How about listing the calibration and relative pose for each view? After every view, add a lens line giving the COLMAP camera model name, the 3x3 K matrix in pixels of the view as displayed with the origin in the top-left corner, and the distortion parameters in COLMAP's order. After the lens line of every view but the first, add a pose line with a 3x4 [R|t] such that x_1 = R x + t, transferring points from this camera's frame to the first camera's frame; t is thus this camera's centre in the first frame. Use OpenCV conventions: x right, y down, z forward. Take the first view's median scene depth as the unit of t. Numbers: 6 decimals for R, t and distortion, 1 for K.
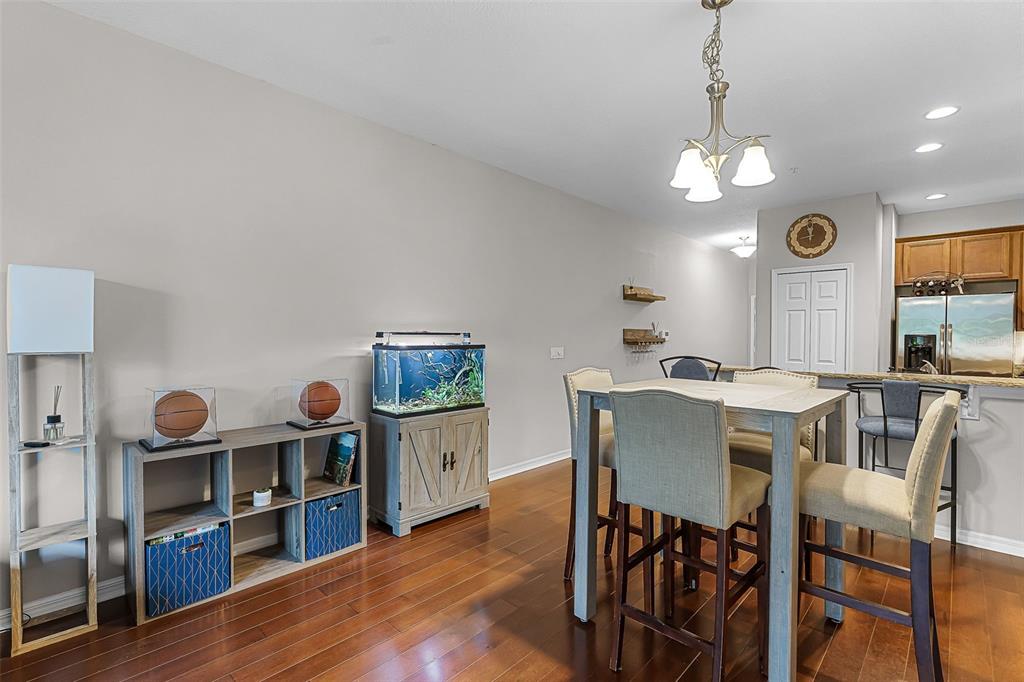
lens RADIAL K [[452.5, 0, 514.9], [0, 452.5, 345.2], [0, 0, 1]] dist [-0.001276, -0.000057]
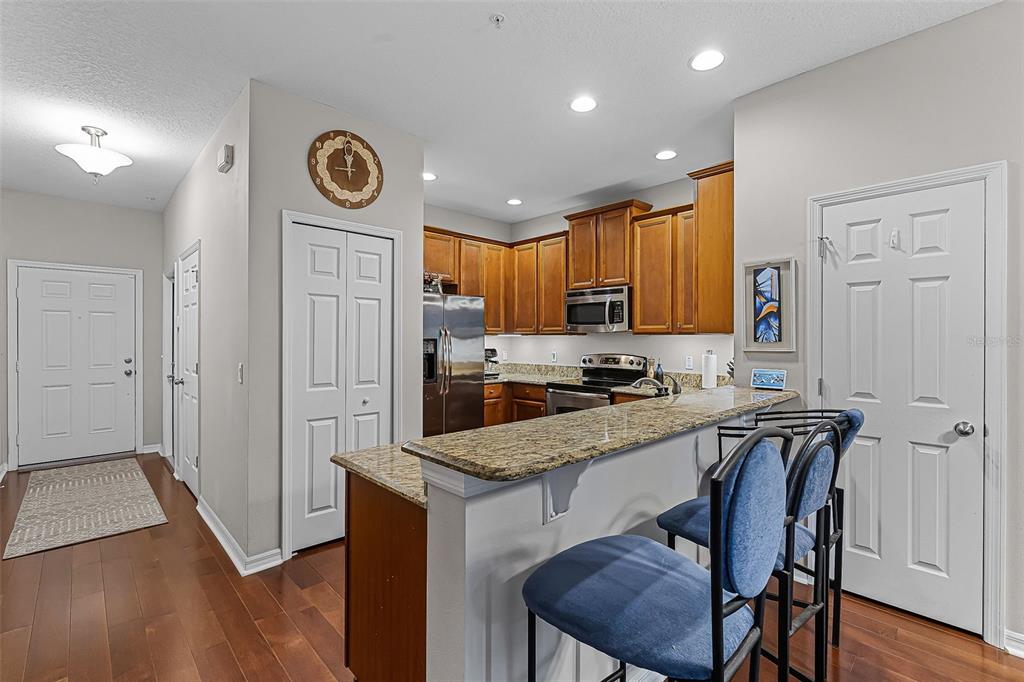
lens RADIAL K [[452.1, 0, 517.2], [0, 452.1, 336.3], [0, 0, 1]] dist [-0.001917, -0.000071]
pose [[0.022924, -0.002194, 0.999735, 0.076751], [0.021009, 0.999778, 0.001712, -0.023421], [-0.999516, 0.020964, 0.022965, 0.784117]]
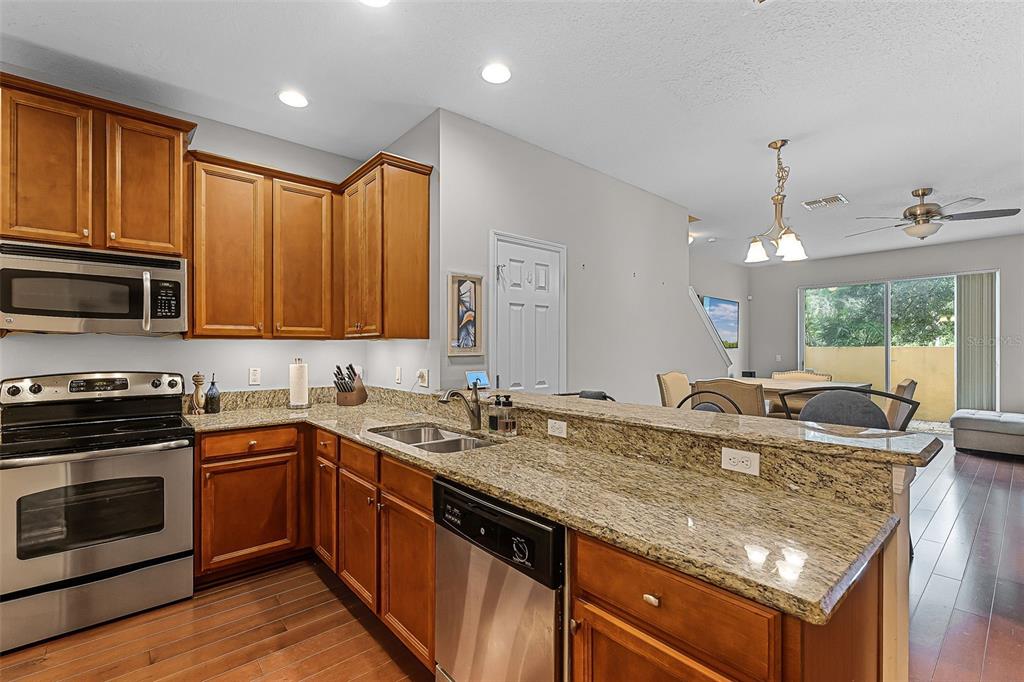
lens RADIAL K [[452.5, 0, 514.9], [0, 452.5, 345.2], [0, 0, 1]] dist [-0.001276, -0.000057]
pose [[-0.996798, -0.005100, 0.079803, 0.501411], [-0.003569, 0.999807, 0.019308, -0.023712], [-0.079886, 0.018961, -0.996624, 1.085414]]
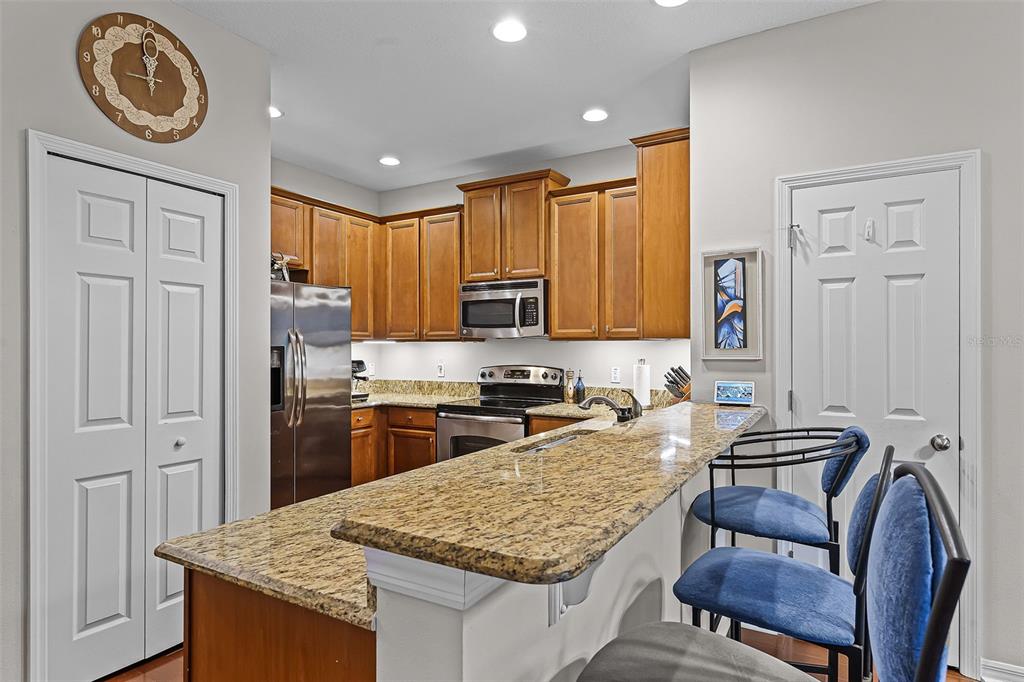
lens RADIAL K [[559.7, 0, 517.2], [0, 559.7, 344.7], [0, 0, 1]] dist [-0.000543, 0.000326]
pose [[-0.250629, -0.002363, 0.968080, 0.137349], [0.022263, 0.999718, 0.008204, -0.022276], [-0.967827, 0.023608, -0.250506, 0.840358]]
